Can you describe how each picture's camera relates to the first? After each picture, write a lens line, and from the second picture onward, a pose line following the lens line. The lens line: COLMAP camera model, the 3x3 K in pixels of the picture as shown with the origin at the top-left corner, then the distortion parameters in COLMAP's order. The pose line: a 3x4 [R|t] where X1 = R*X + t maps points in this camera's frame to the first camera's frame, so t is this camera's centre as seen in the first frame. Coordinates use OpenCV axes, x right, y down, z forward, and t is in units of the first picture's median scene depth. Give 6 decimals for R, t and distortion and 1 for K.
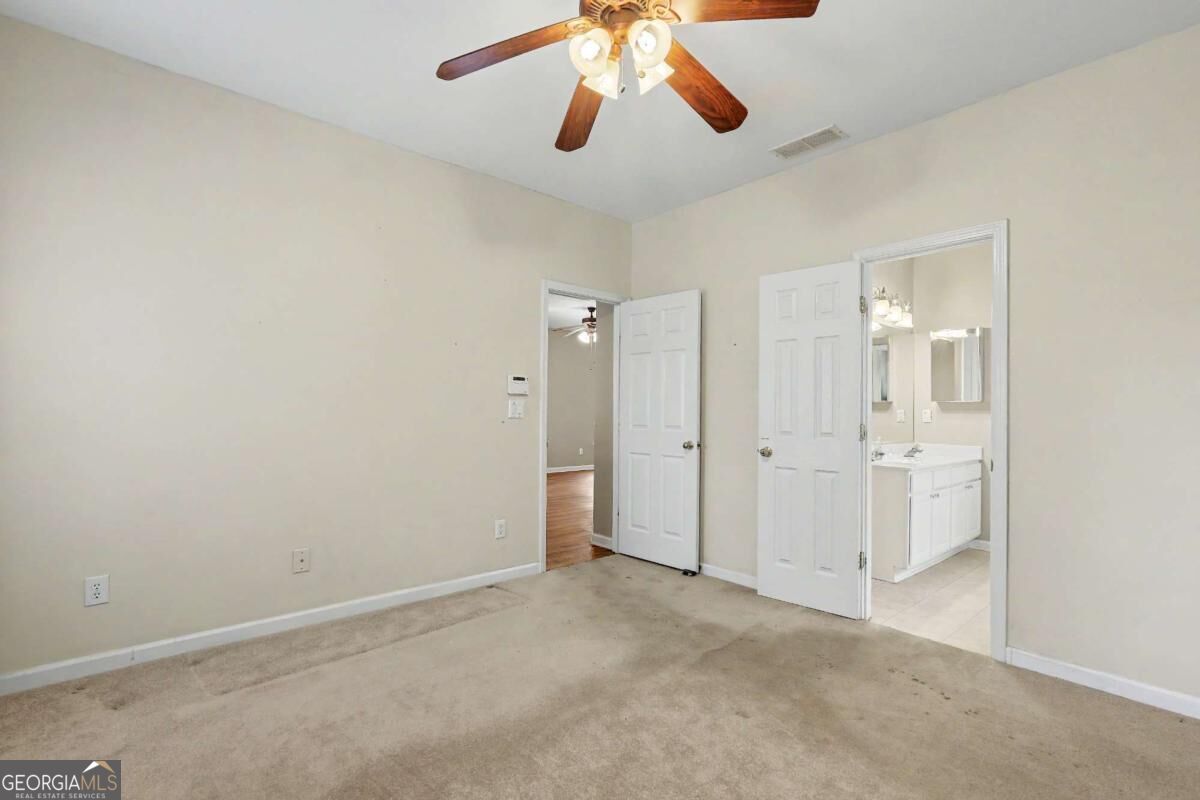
lens RADIAL K [[537.1, 0, 591.4], [0, 537.1, 405.2], [0, 0, 1]] dist [-0.001907, -0.000226]
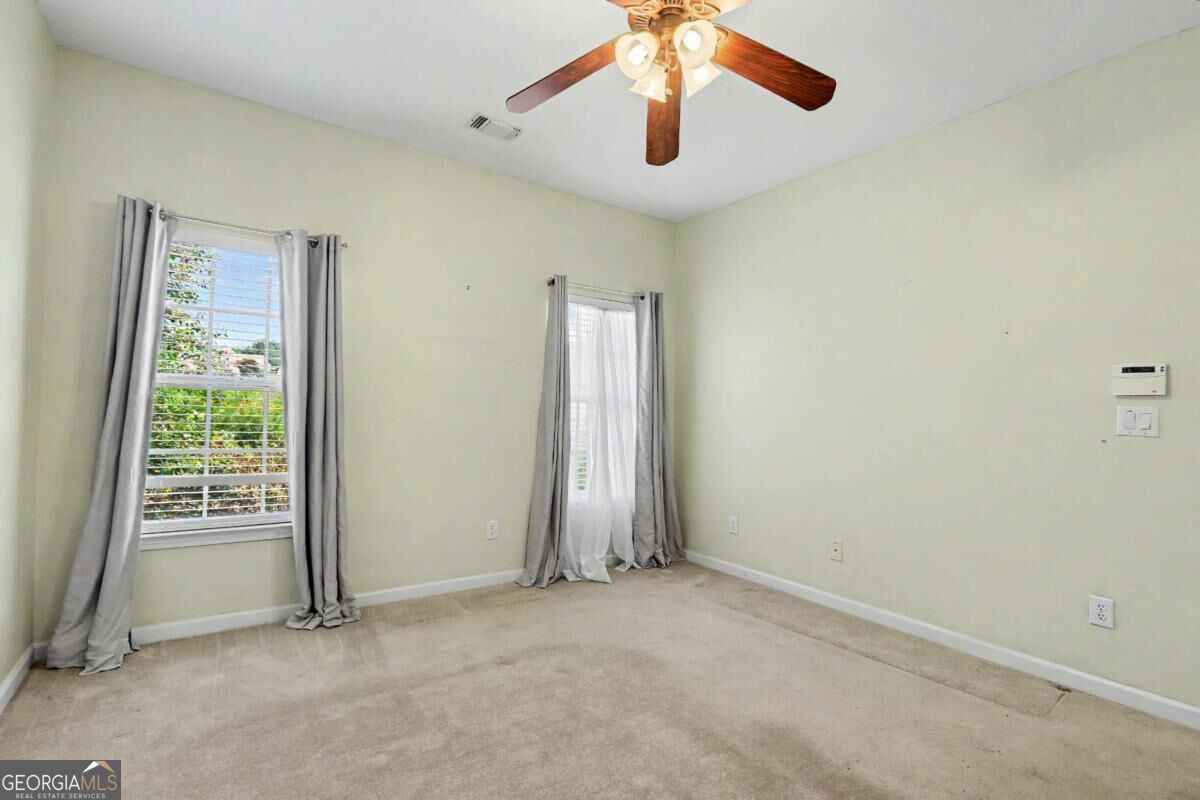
lens RADIAL K [[537.1, 0, 591.4], [0, 537.1, 405.2], [0, 0, 1]] dist [-0.001907, -0.000226]
pose [[-0.080104, -0.021965, -0.996544, 0.695556], [-0.020526, 0.999582, -0.020383, 0.019942], [0.996575, 0.018822, -0.080522, 0.625023]]
